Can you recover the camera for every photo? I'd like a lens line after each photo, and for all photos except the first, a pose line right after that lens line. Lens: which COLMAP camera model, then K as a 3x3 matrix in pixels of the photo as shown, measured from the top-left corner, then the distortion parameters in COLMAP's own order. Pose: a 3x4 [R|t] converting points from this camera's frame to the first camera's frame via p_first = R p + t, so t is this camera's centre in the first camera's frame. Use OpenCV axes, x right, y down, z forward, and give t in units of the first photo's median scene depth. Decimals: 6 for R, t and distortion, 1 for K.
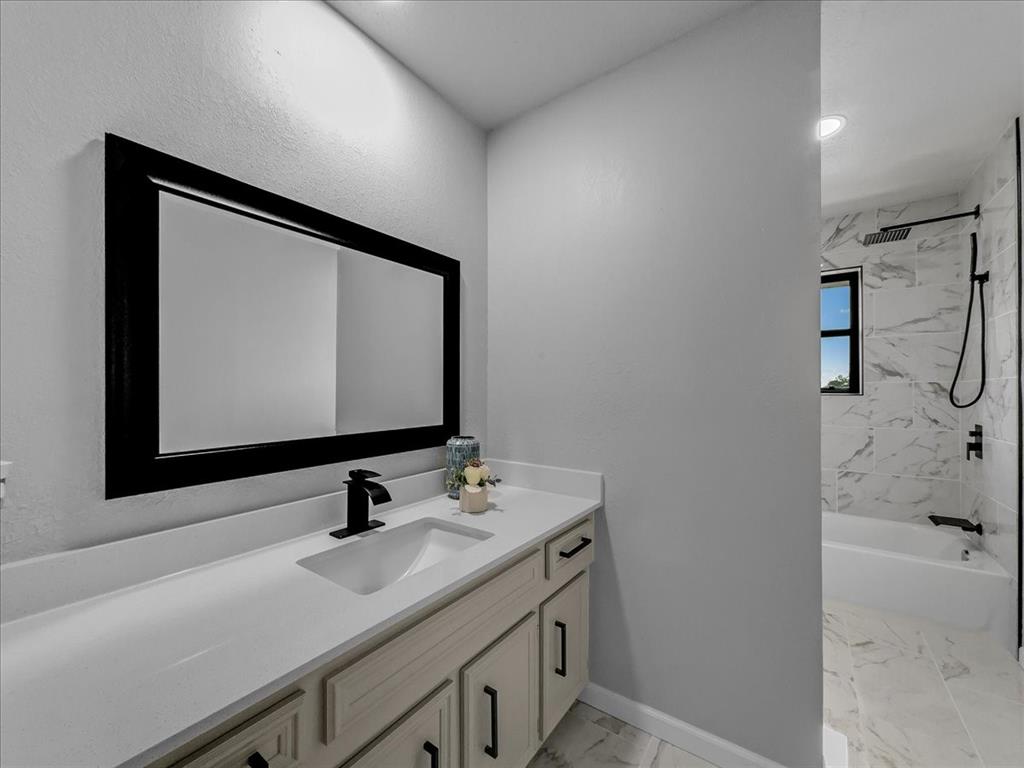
lens RADIAL K [[424.7, 0, 512.0], [0, 424.7, 384.0], [0, 0, 1]] dist [-0.001576, -0.000430]
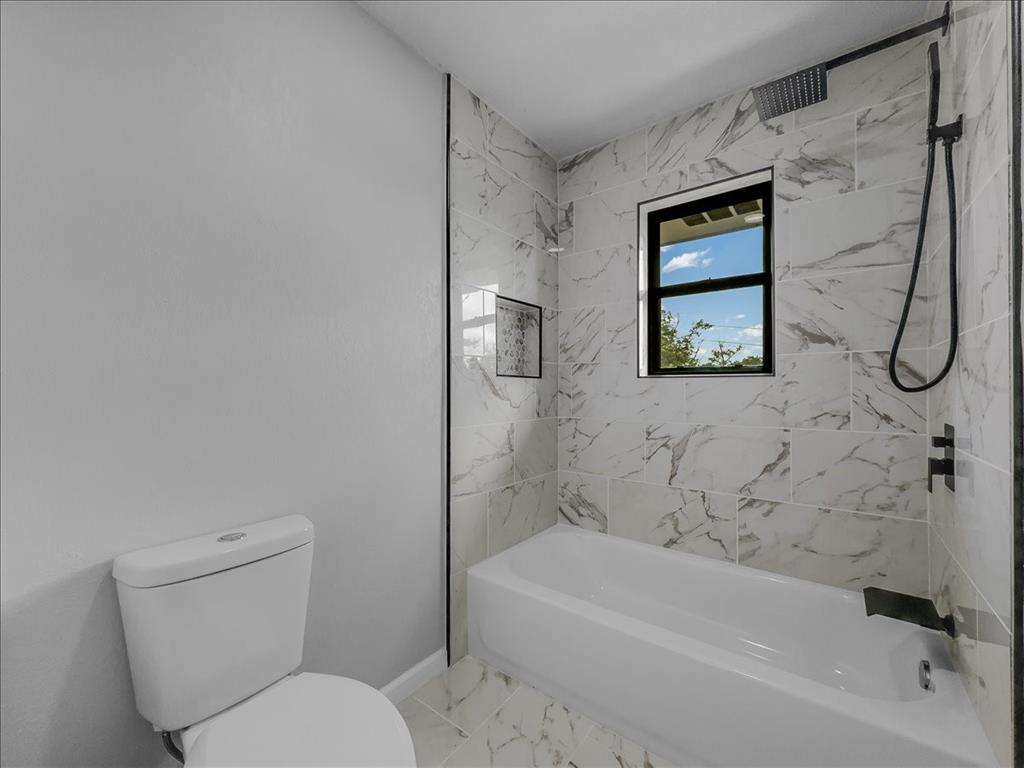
lens RADIAL K [[424.7, 0, 512.0], [0, 424.7, 384.0], [0, 0, 1]] dist [-0.001576, -0.000430]
pose [[0.999176, -0.007790, -0.039839, 0.495777], [0.008010, 0.999954, 0.005350, 0.033324], [0.039795, -0.005665, 0.999192, 0.387981]]
